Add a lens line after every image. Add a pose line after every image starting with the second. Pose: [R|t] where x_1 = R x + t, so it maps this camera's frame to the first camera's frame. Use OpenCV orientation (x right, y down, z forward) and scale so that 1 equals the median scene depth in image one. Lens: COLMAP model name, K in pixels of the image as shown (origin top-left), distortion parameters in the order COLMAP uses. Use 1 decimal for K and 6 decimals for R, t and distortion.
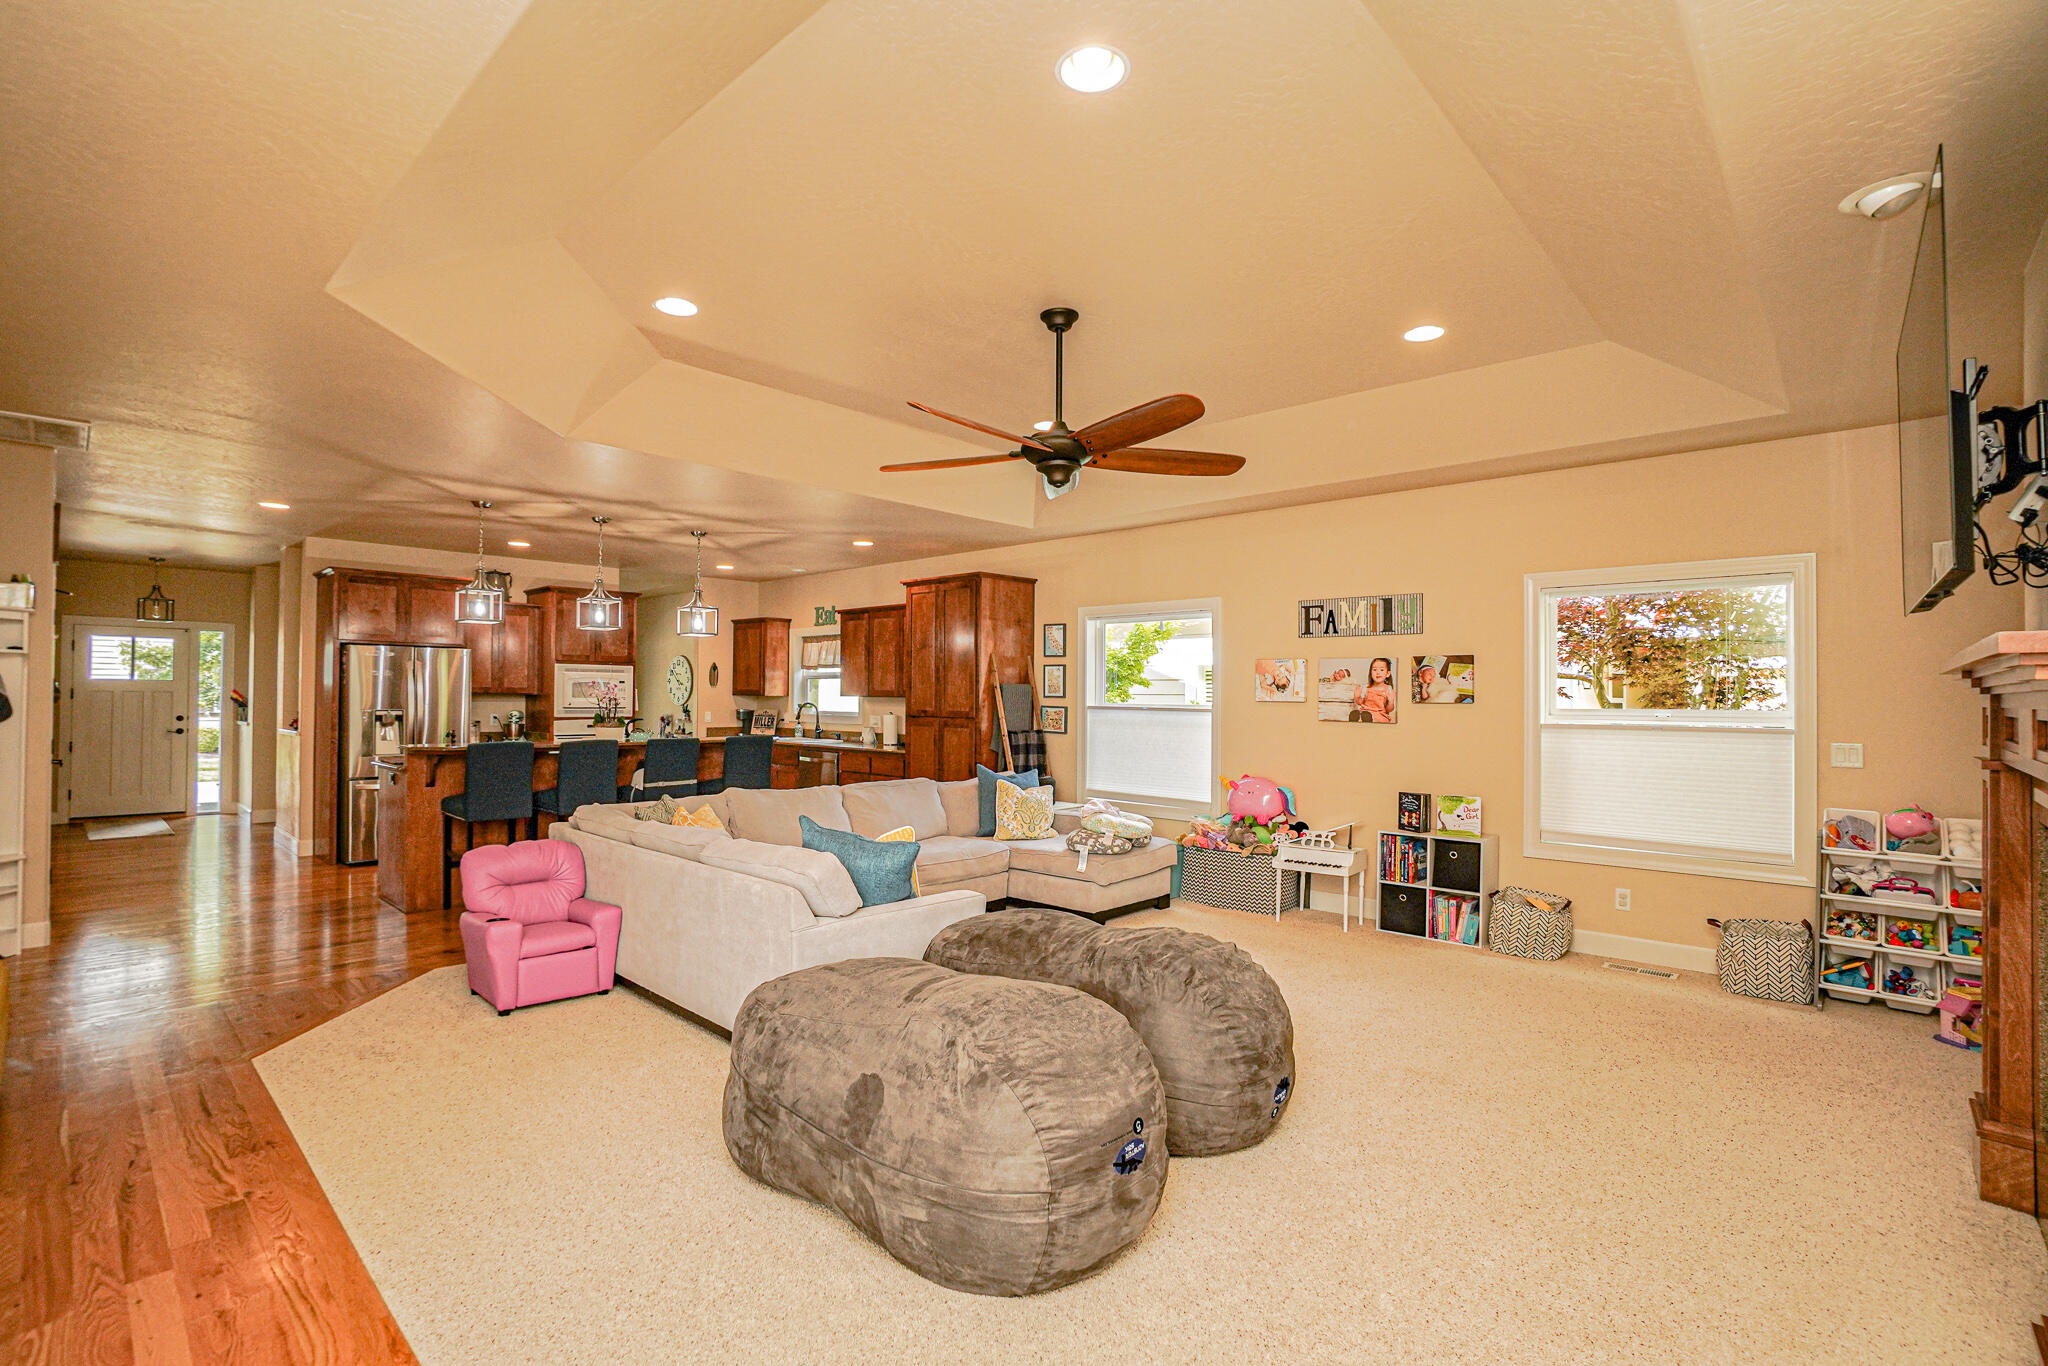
lens RADIAL K [[952.4, 0, 1018.6], [0, 952.4, 680.7], [0, 0, 1]] dist [-0.049959, 0.000207]
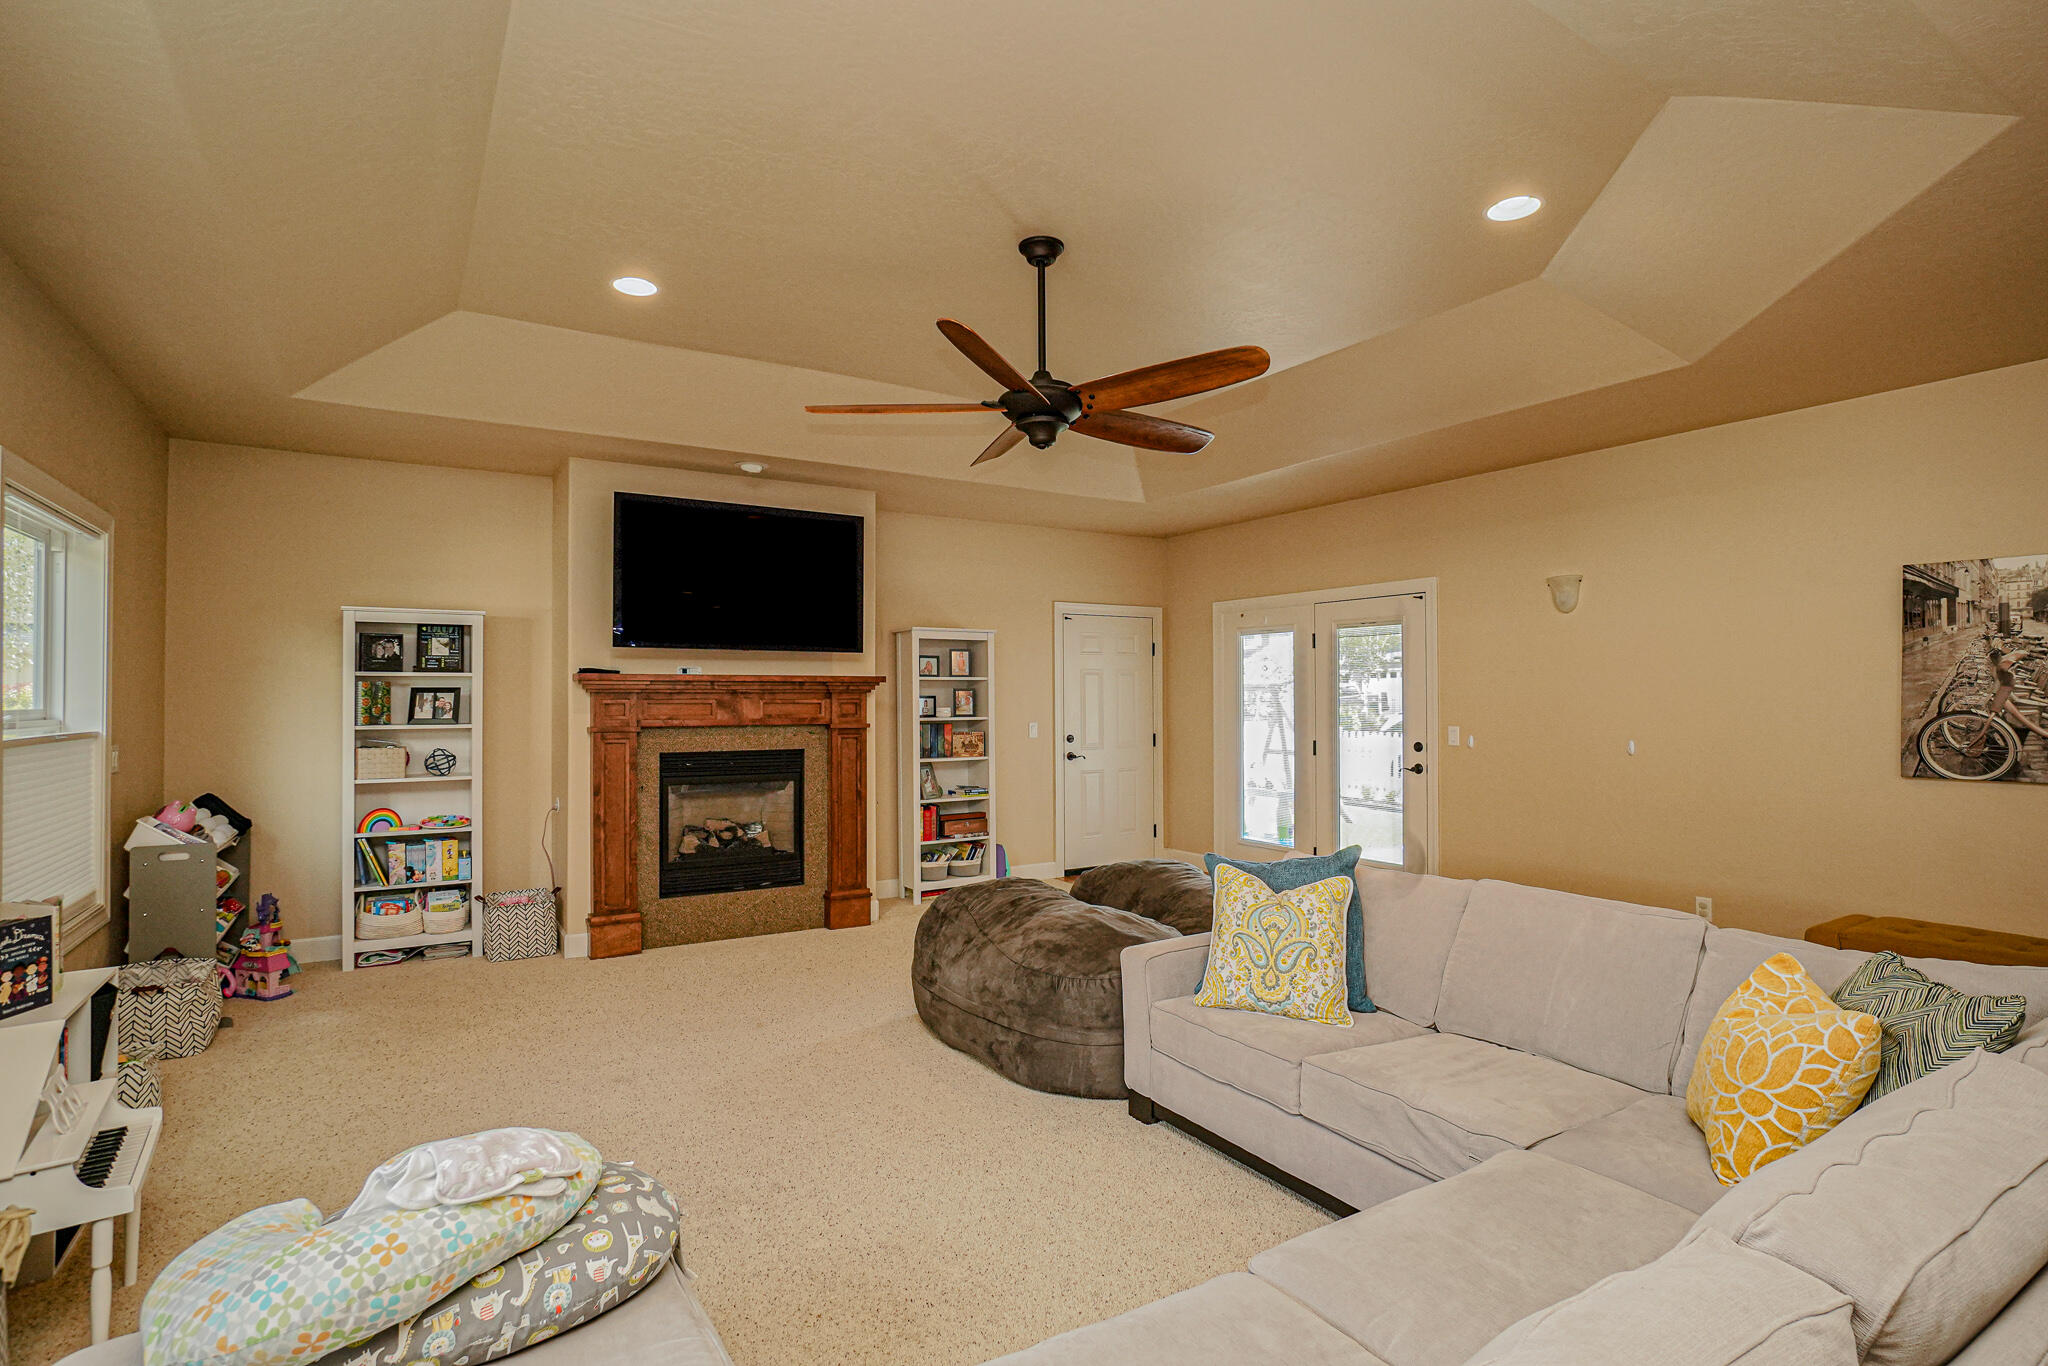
lens RADIAL K [[1001.8, 0, 1014.5], [0, 1001.8, 683.7], [0, 0, 1]] dist [-0.050089, 0.021489]
pose [[-0.964872, 0.002928, 0.262706, -0.110348], [-0.004841, 0.999570, -0.028920, 0.024108], [-0.262678, -0.029175, -0.964442, 1.229280]]
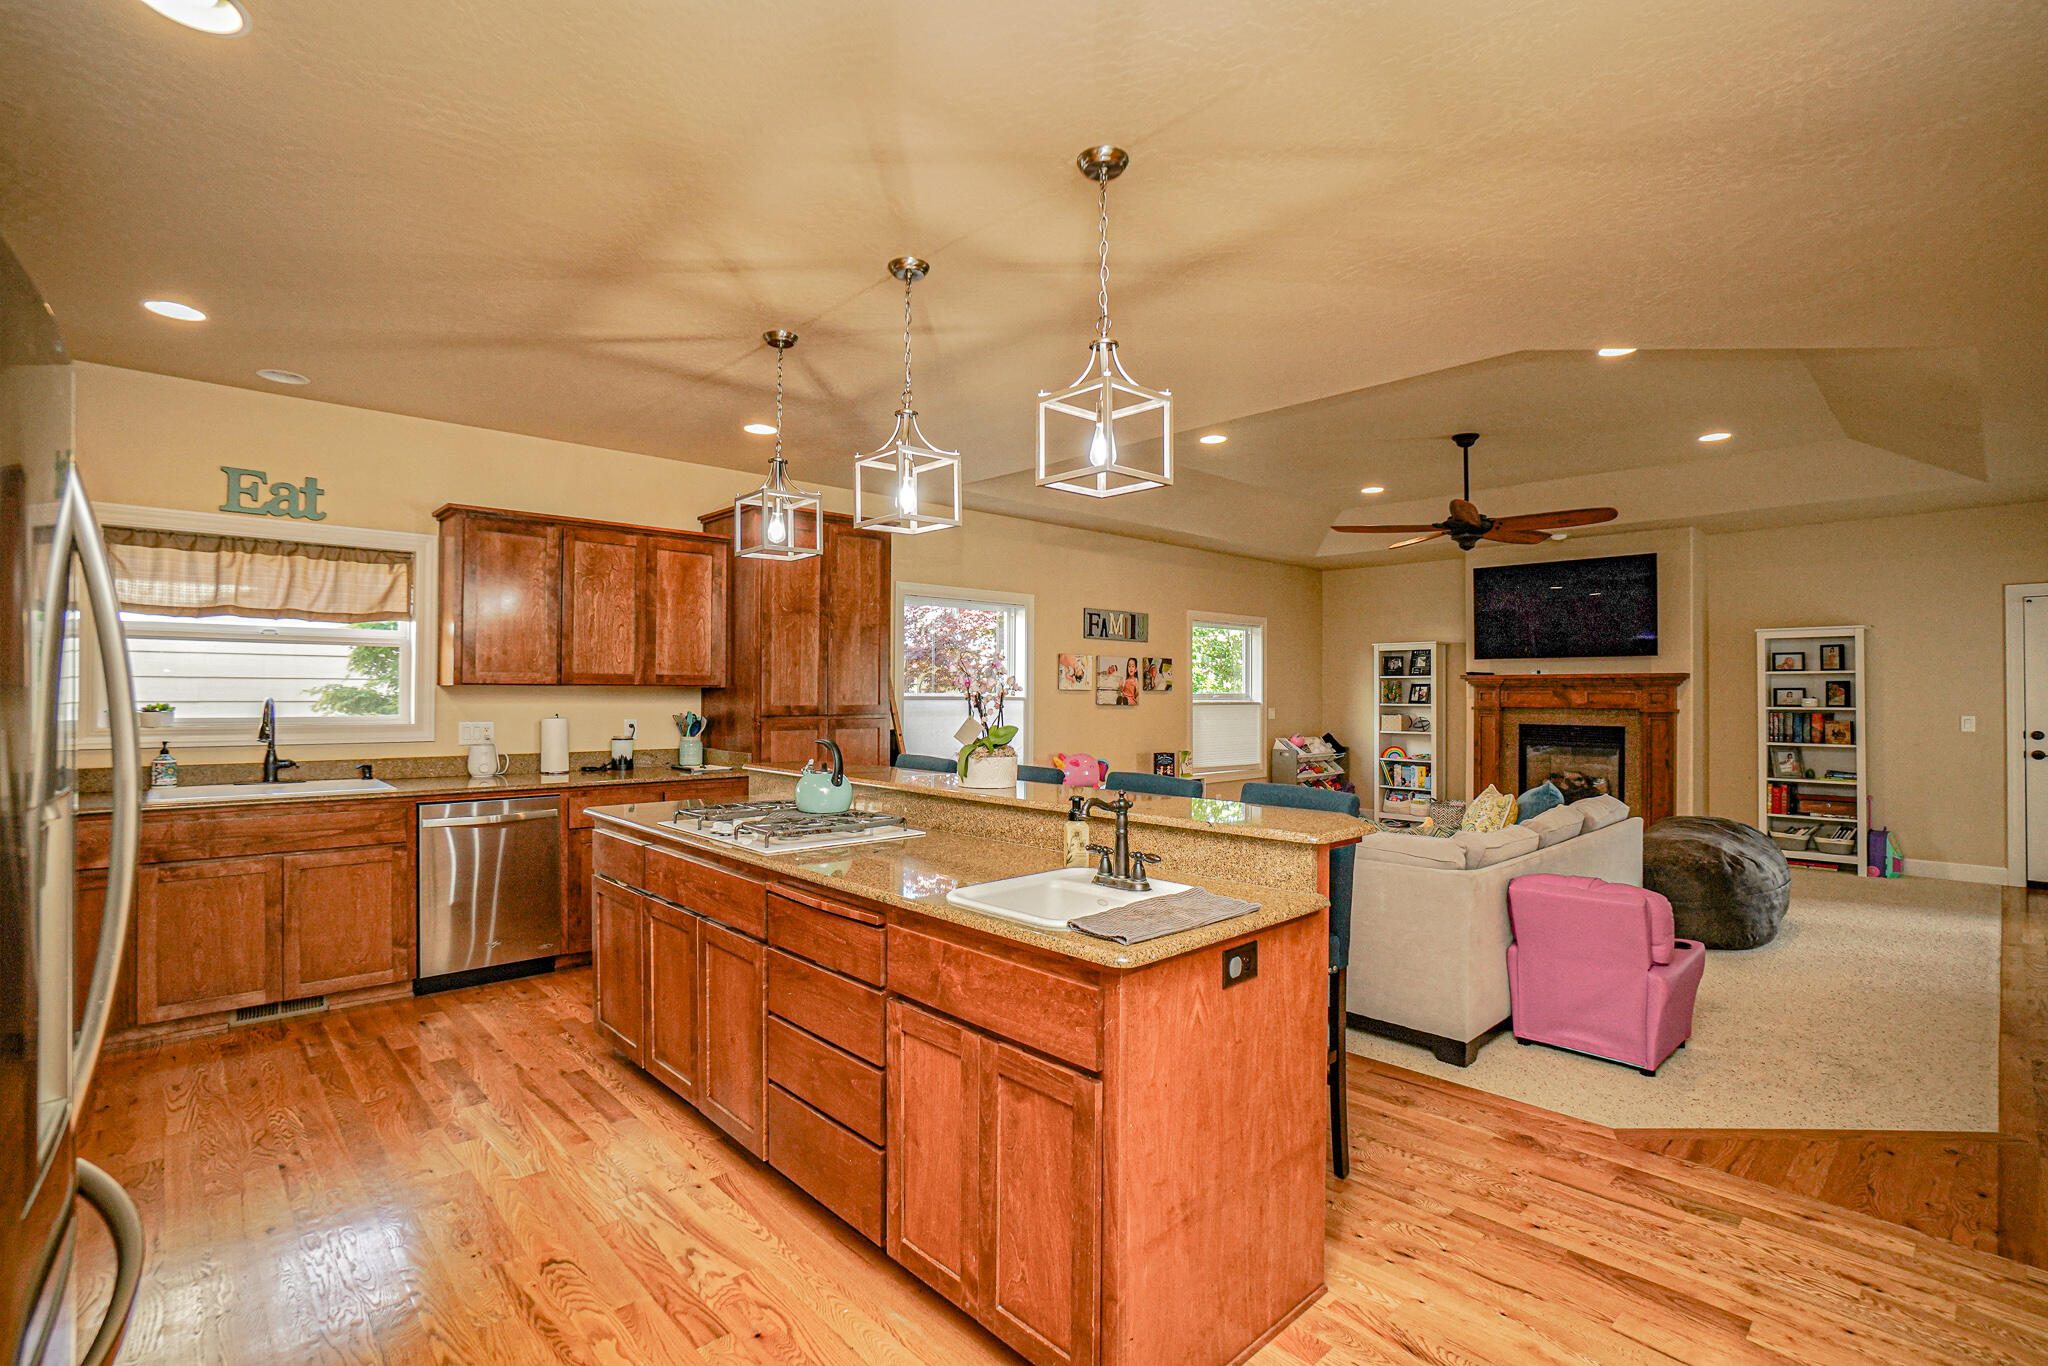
lens RADIAL K [[952.6, 0, 1024.0], [0, 952.6, 683.0], [0, 0, 1]] dist [-0.052546, 0.023919]
pose [[0.066715, 0.004984, 0.997760, -0.997580], [-0.016679, 0.999853, -0.003879, 0.020209], [-0.997633, -0.016383, 0.066788, 1.060203]]
